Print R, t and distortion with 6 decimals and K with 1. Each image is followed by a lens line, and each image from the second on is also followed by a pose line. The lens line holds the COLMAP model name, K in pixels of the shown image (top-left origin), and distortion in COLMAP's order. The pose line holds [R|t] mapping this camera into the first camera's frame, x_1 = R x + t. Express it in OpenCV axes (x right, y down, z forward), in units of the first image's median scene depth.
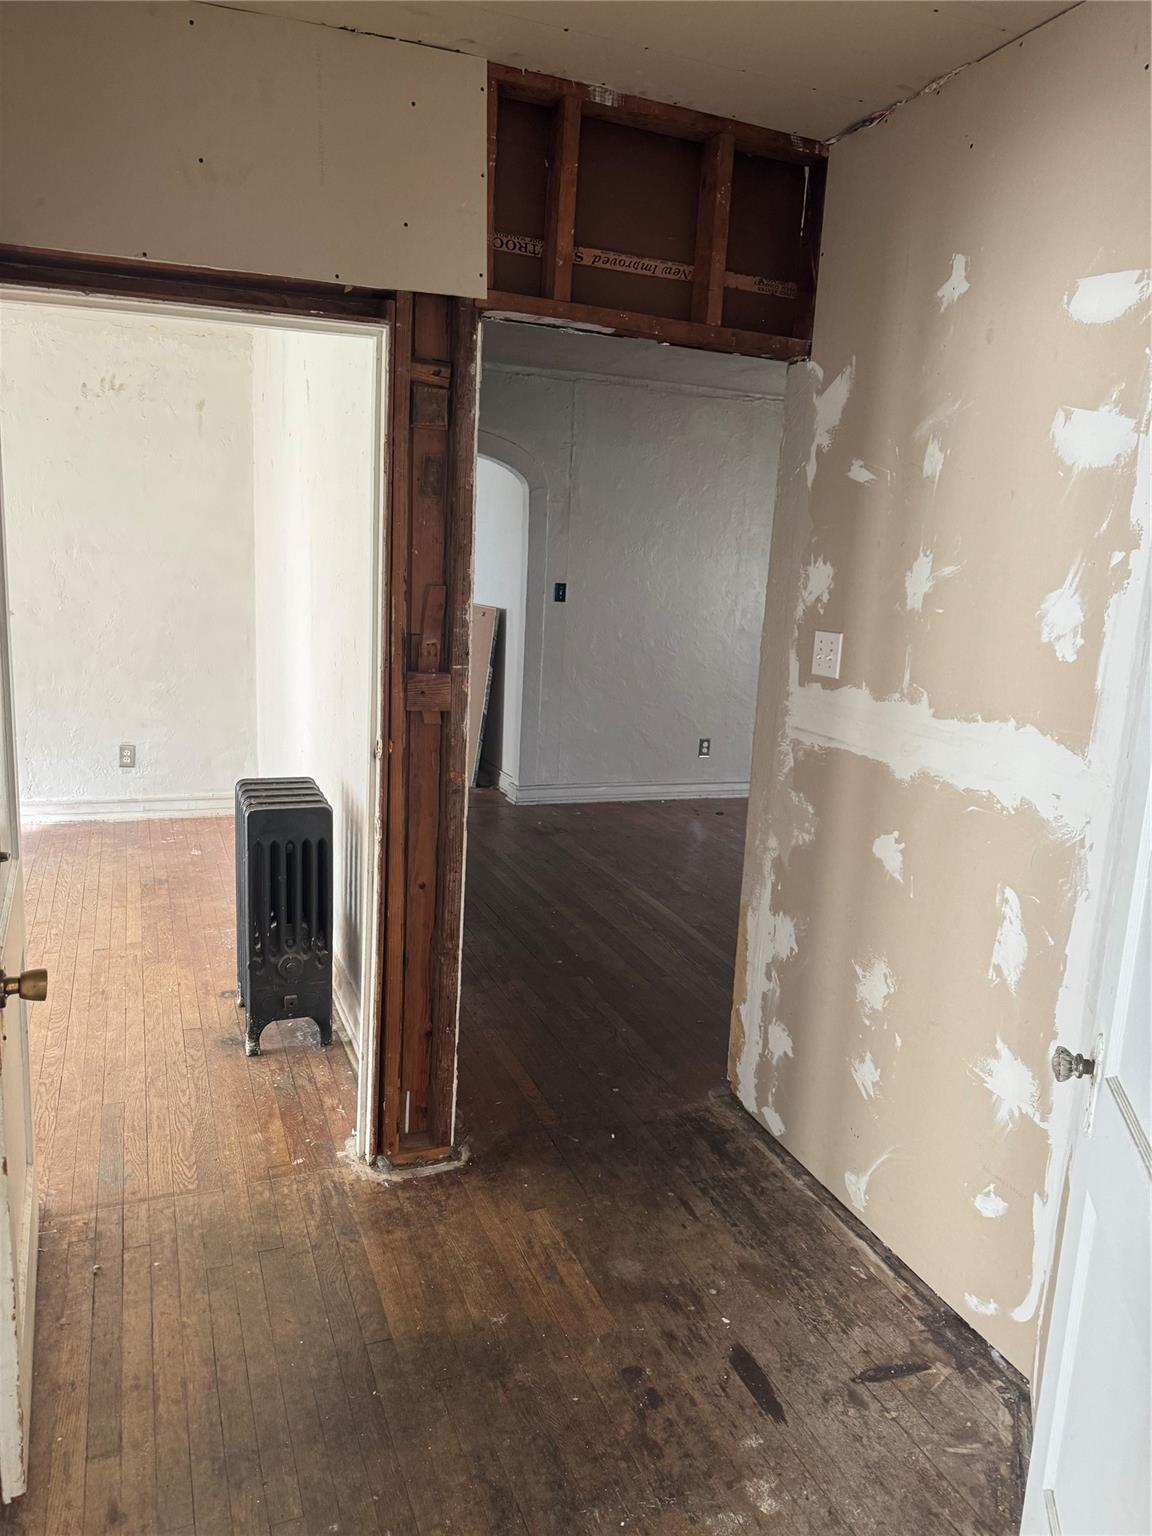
lens RADIAL K [[1074.7, 0, 579.2], [0, 1074.7, 764.6], [0, 0, 1]] dist [0.115712, -0.161469]
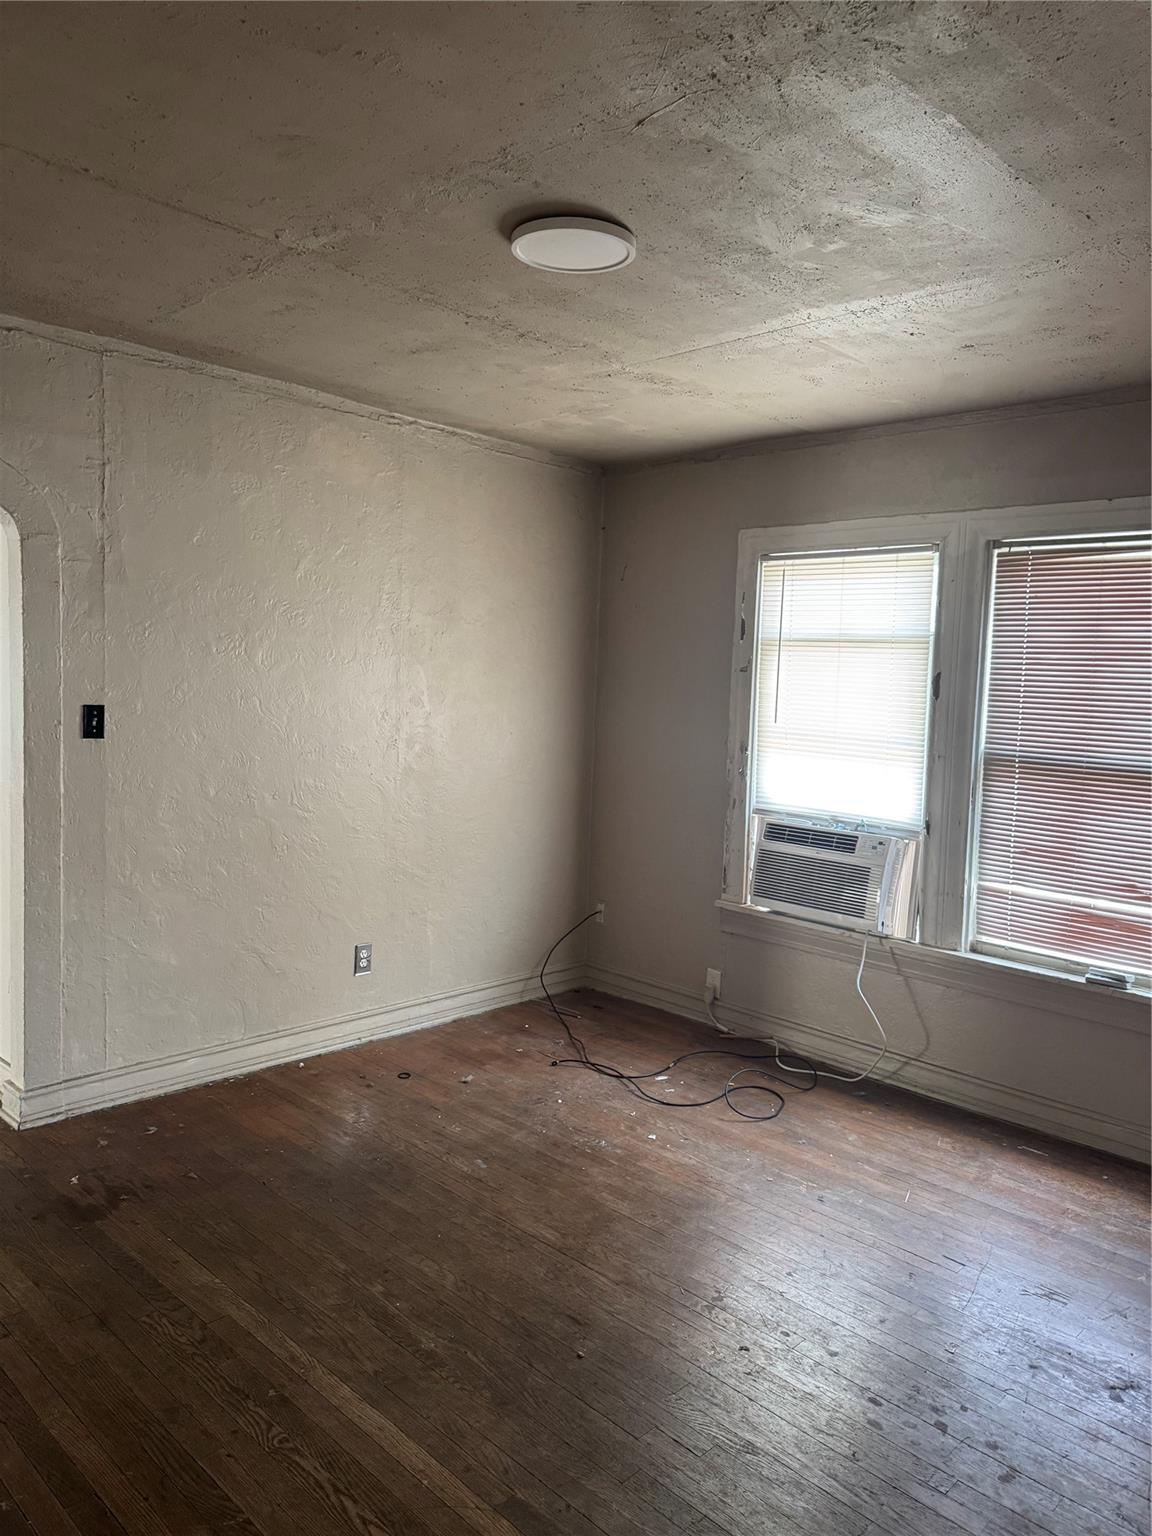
lens RADIAL K [[1074.7, 0, 579.2], [0, 1074.7, 764.6], [0, 0, 1]] dist [0.115712, -0.161469]
pose [[0.914823, -0.049599, 0.400798, -0.015175], [0.090141, 0.992470, -0.082930, -0.067731], [-0.393667, 0.111994, 0.912405, 0.385653]]
